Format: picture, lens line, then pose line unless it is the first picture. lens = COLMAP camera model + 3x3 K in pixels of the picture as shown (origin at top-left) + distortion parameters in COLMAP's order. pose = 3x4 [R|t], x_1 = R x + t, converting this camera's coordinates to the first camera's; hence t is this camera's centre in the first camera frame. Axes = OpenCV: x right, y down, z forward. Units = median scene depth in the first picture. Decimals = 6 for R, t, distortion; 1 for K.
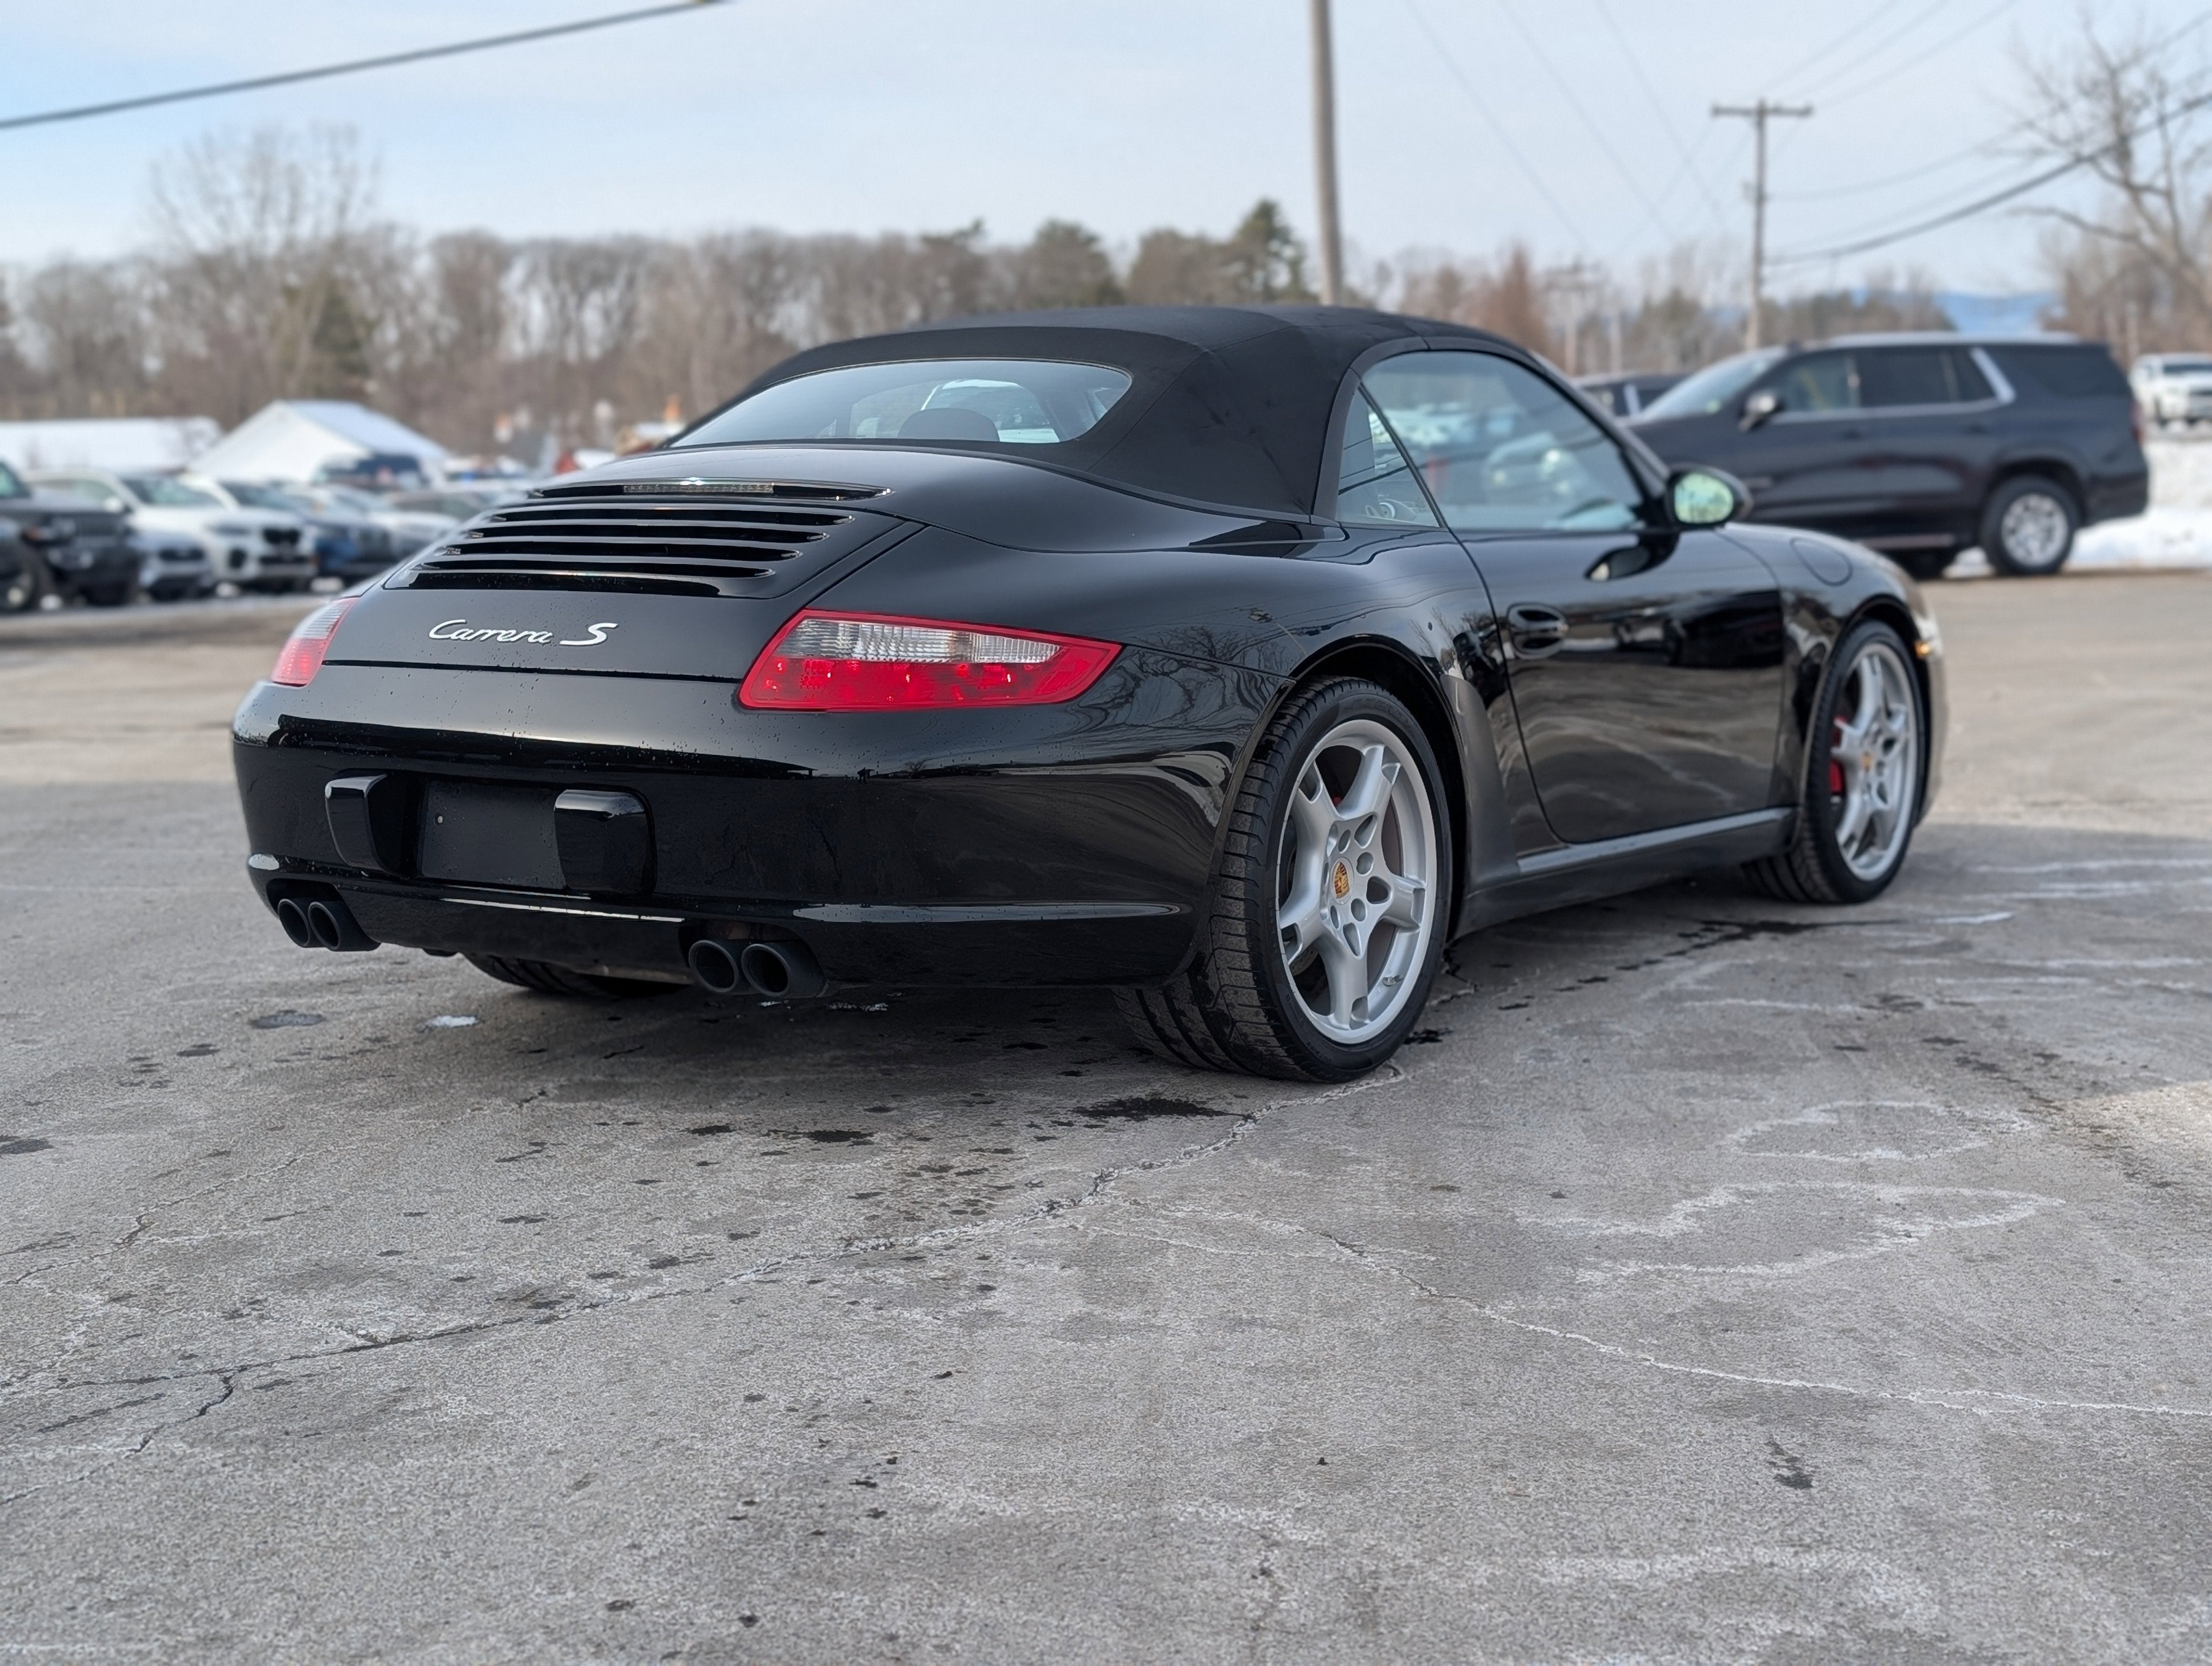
lens RADIAL K [[3278.8, 0, 1061.4], [0, 3278.8, 885.9], [0, 0, 1]] dist [0.153376, -0.647451]
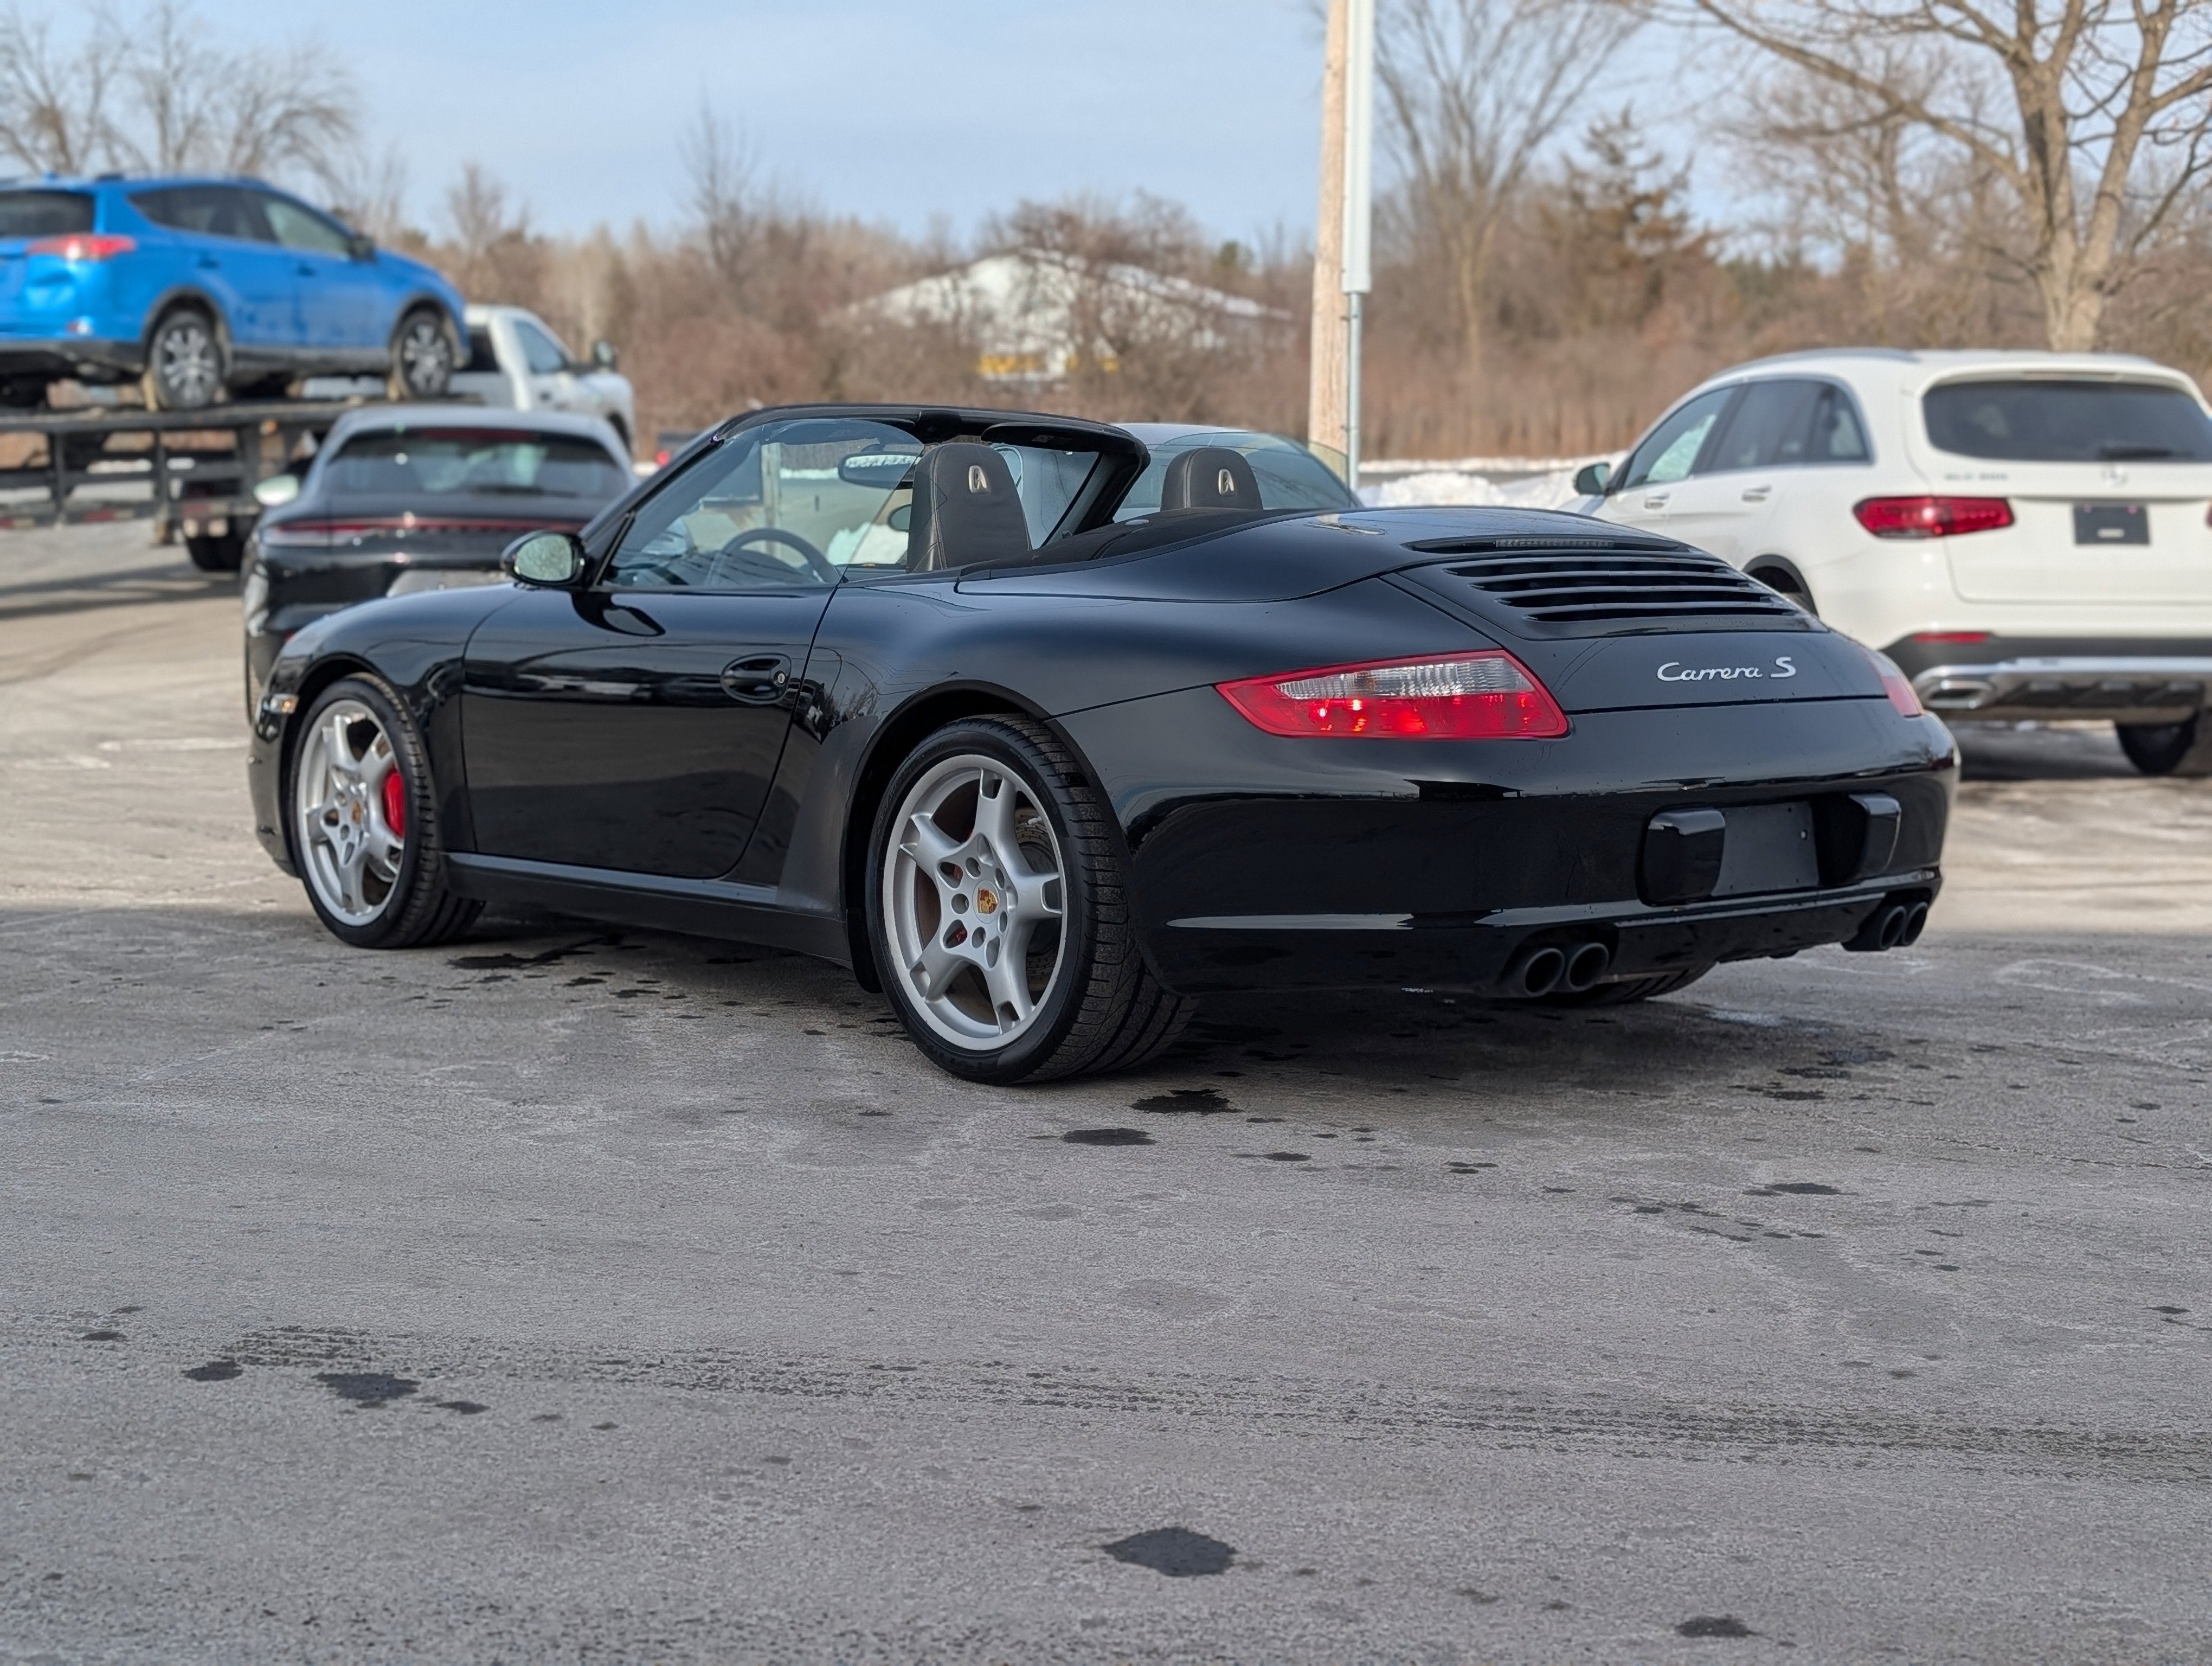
lens RADIAL K [[3278.8, 0, 1061.4], [0, 3278.8, 885.9], [0, 0, 1]] dist [0.153376, -0.647451]
pose [[0.258521, -0.094130, 0.961409, -0.289613], [0.116239, 0.991041, 0.065775, -0.022963], [-0.958987, 0.094749, 0.267147, 0.203269]]
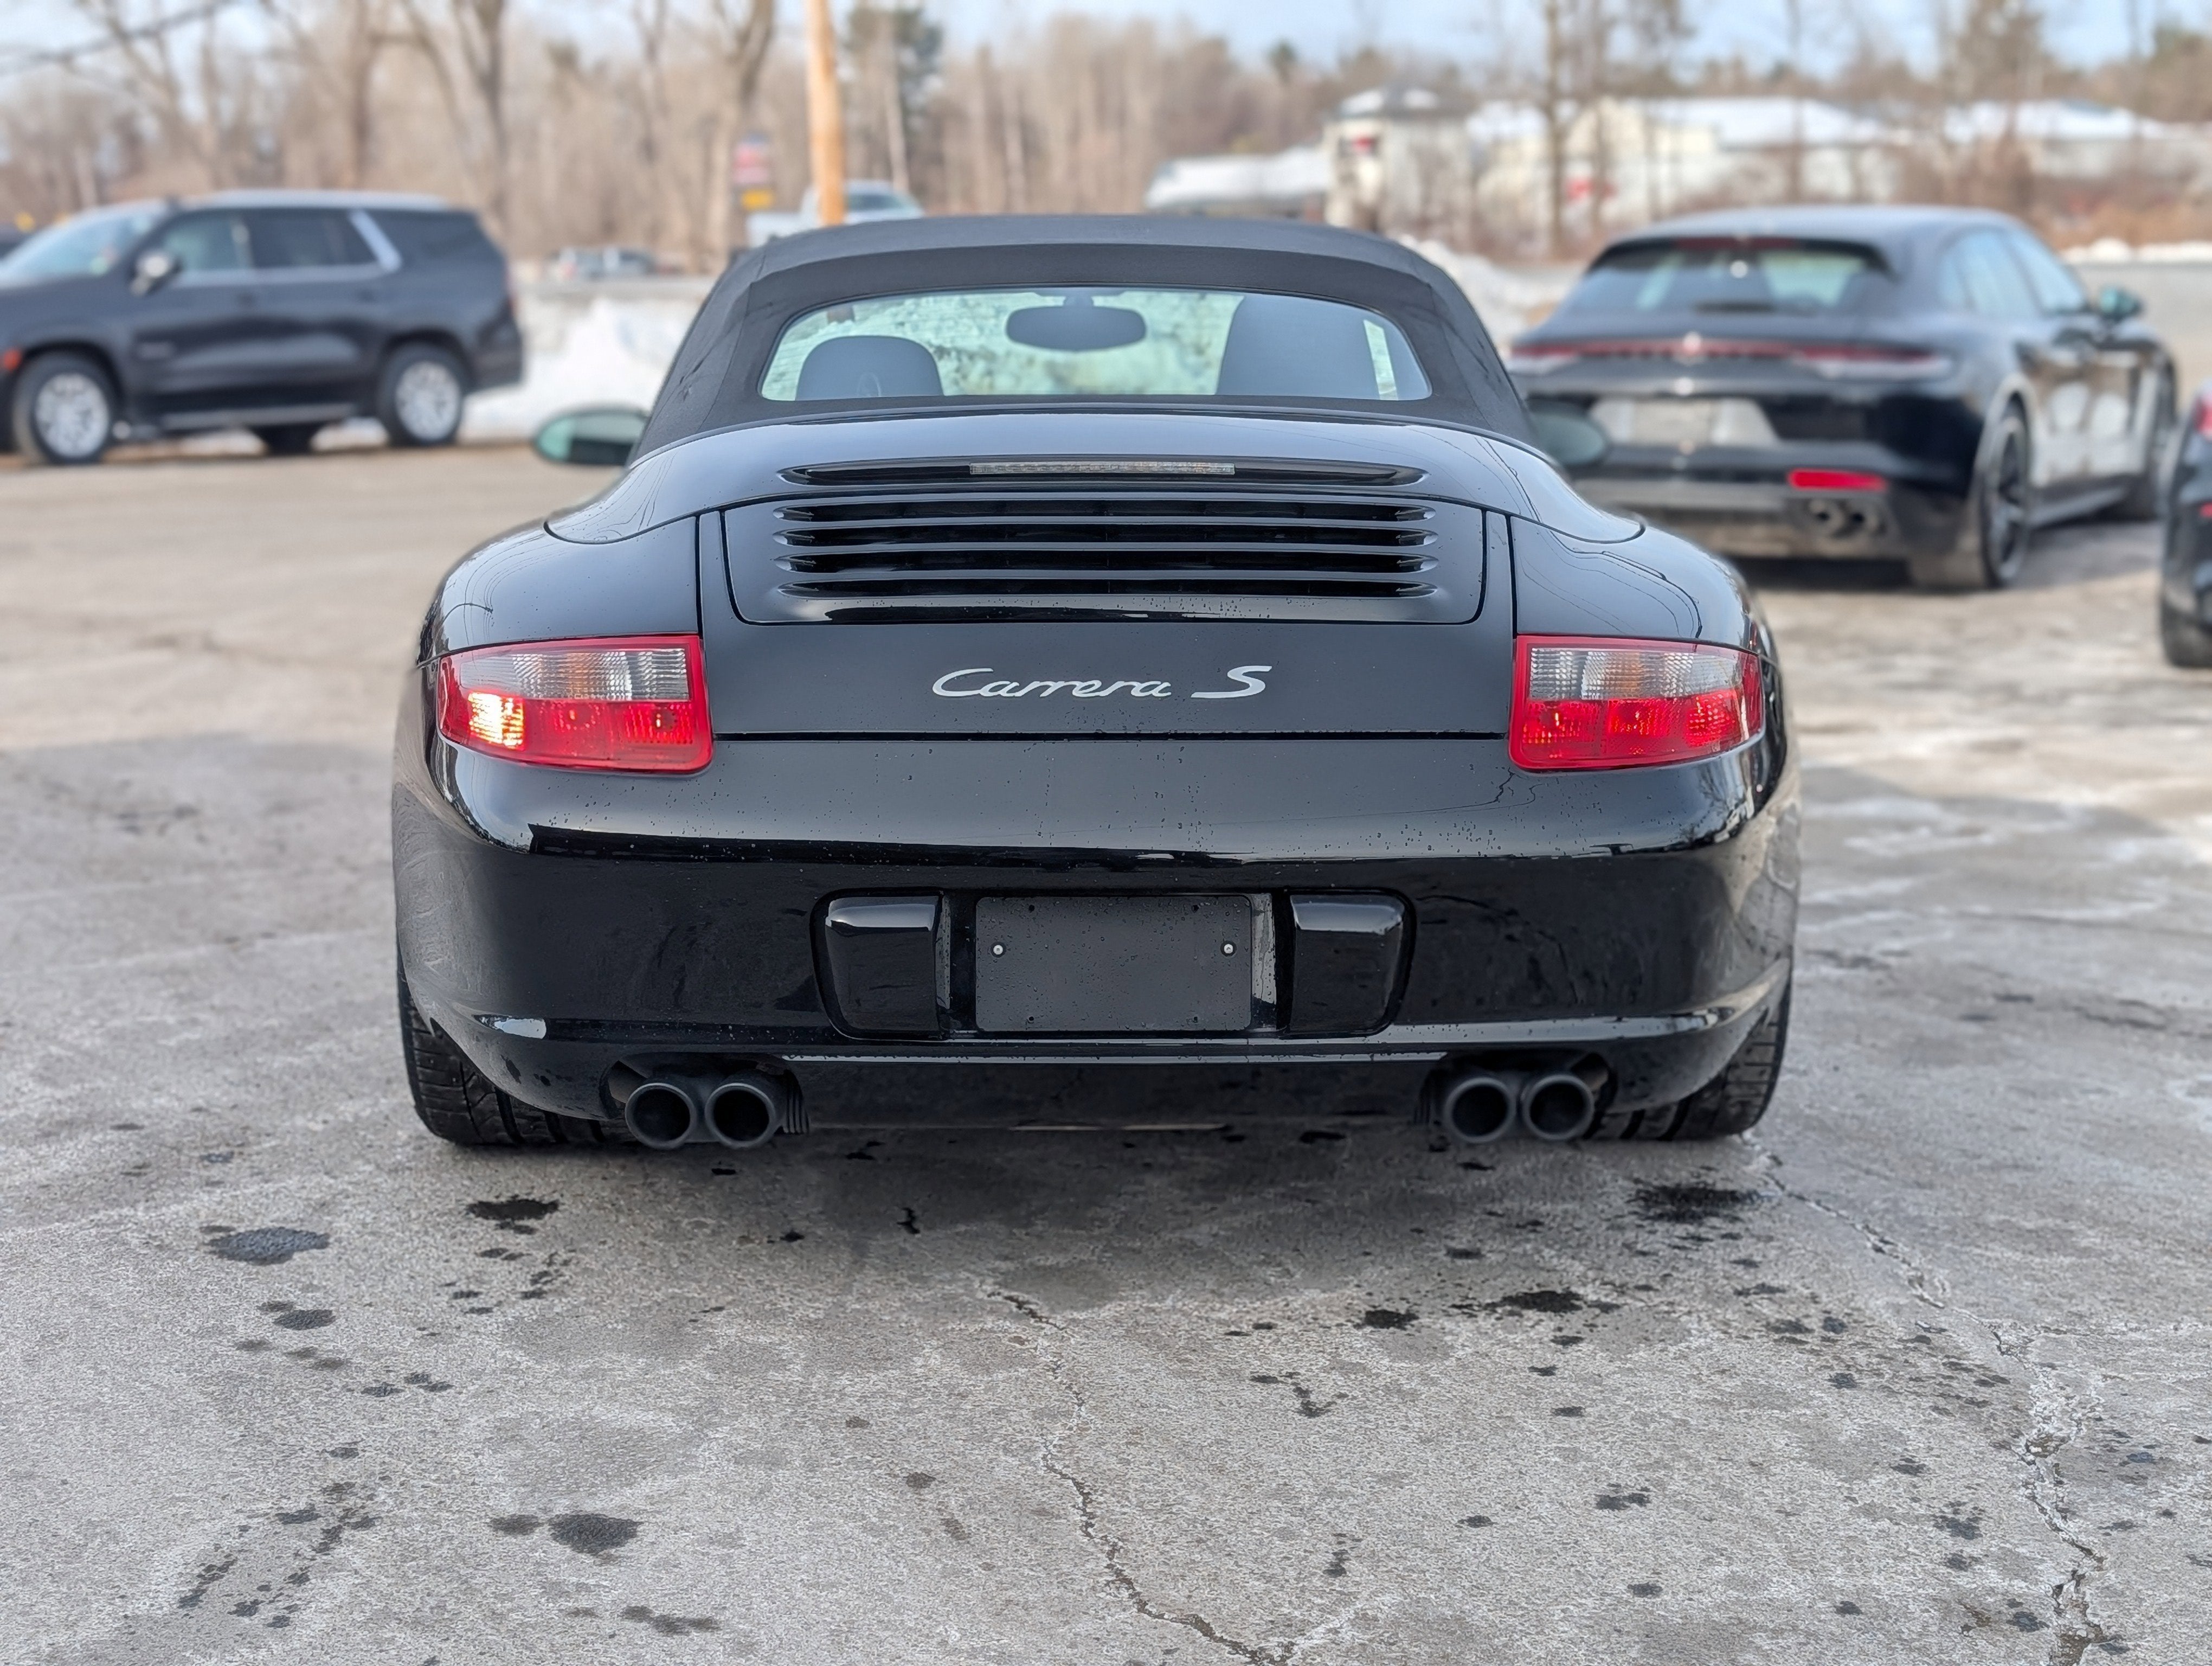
lens RADIAL K [[3278.5, 0, 1130.4], [0, 3278.5, 844.0], [0, 0, 1]] dist [0.157191, -0.646025]
pose [[0.801060, -0.087954, 0.592087, -0.130171], [0.067604, 0.996111, 0.056506, -0.018083], [-0.594754, -0.005237, 0.803890, 0.091023]]
